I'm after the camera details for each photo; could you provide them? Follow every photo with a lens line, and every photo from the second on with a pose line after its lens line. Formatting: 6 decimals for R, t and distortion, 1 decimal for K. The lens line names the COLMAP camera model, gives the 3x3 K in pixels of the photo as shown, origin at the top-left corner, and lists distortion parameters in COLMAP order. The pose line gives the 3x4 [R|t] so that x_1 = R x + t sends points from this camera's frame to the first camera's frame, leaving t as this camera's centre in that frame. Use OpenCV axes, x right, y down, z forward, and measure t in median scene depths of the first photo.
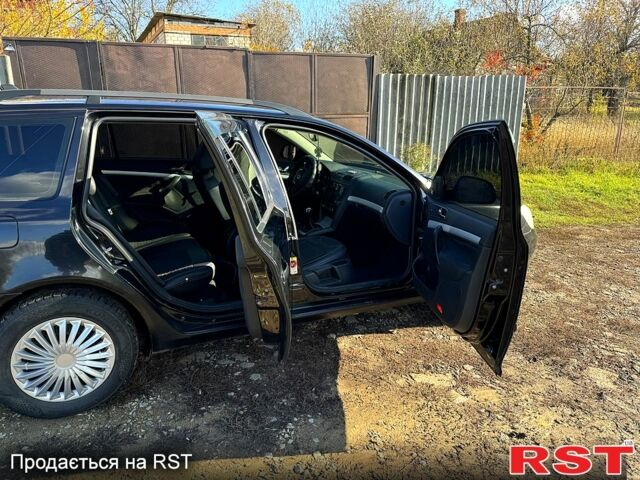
lens RADIAL K [[445.4, 0, 313.4], [0, 445.4, 253.6], [0, 0, 1]] dist [0.009141, -0.003070]
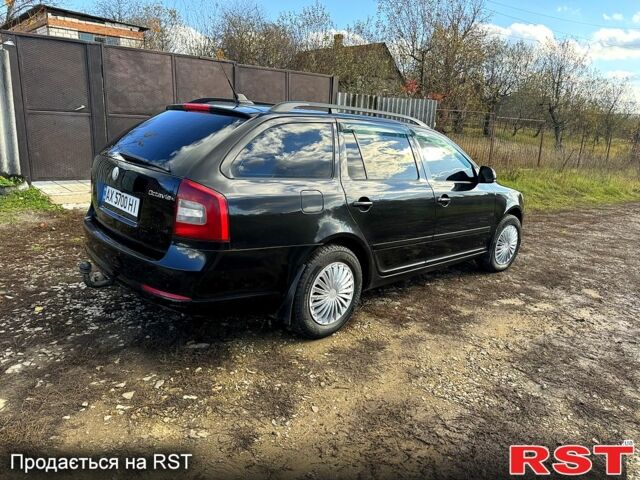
lens RADIAL K [[451.8, 0, 320.0], [0, 451.8, 240.0], [0, 0, 1]] dist [0.030421, -0.034891]
pose [[0.946841, -0.036155, 0.319663, -0.339057], [0.053046, 0.997609, -0.044289, 0.042924], [-0.317297, 0.058892, 0.946496, -0.111091]]
